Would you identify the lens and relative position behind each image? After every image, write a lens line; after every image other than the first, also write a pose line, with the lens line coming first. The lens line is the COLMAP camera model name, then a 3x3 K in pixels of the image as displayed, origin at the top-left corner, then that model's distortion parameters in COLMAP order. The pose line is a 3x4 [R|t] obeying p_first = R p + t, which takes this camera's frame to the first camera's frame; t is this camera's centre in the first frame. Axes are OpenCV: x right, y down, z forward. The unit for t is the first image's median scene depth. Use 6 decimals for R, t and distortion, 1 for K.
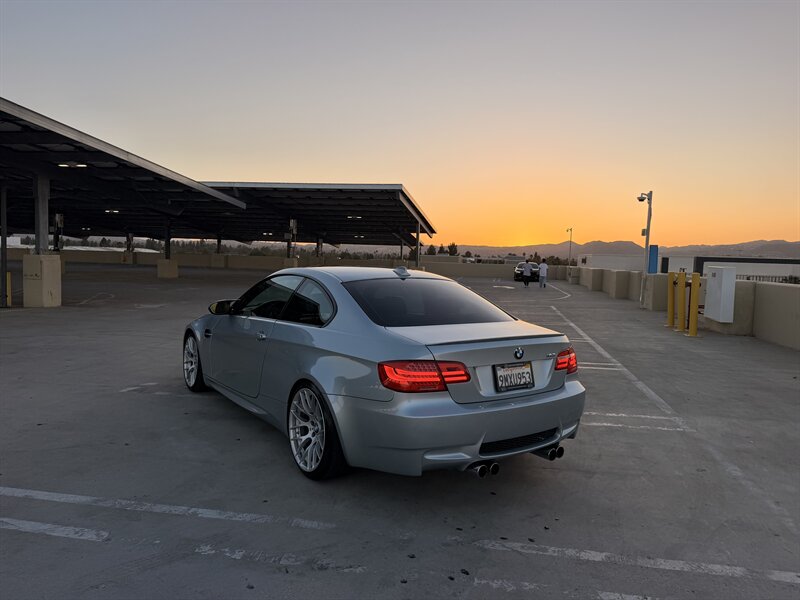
lens RADIAL K [[559.2, 0, 402.7], [0, 559.2, 306.1], [0, 0, 1]] dist [0.067322, -0.083353]
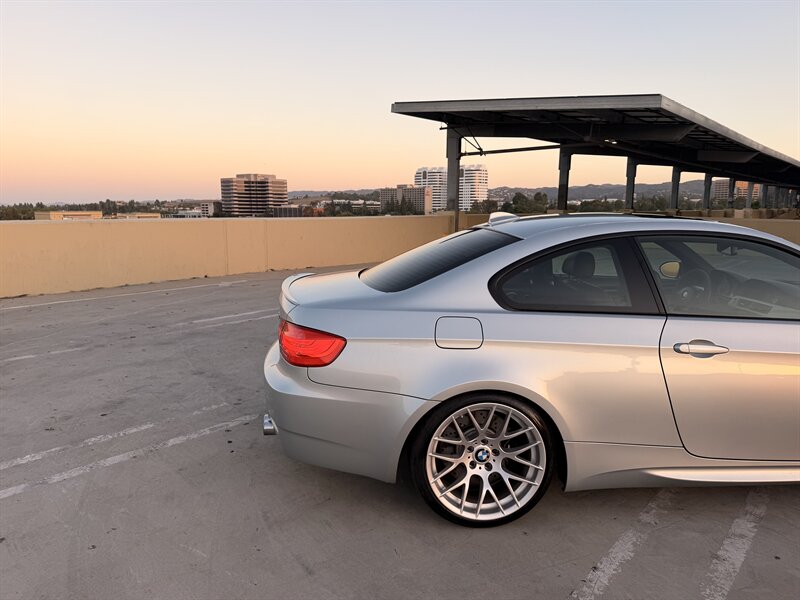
lens RADIAL K [[559.2, 0, 398.3], [0, 559.2, 308.2], [0, 0, 1]] dist [0.067322, -0.083353]
pose [[-0.513932, 0.117518, -0.849743, 0.816750], [-0.090681, 0.977579, 0.190042, -0.087855], [0.853025, 0.174724, -0.491752, 1.458943]]
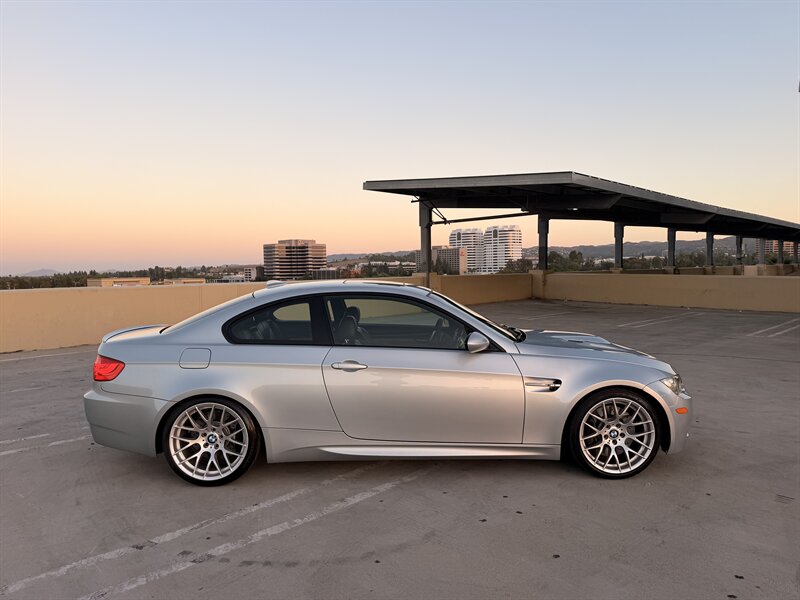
lens RADIAL K [[559.2, 0, 402.2], [0, 559.2, 302.5], [0, 0, 1]] dist [0.067322, -0.083353]
pose [[-0.563683, 0.025654, -0.825593, 0.867050], [-0.071406, 0.994262, 0.079649, -0.153090], [0.822899, 0.103849, -0.558617, 2.081686]]
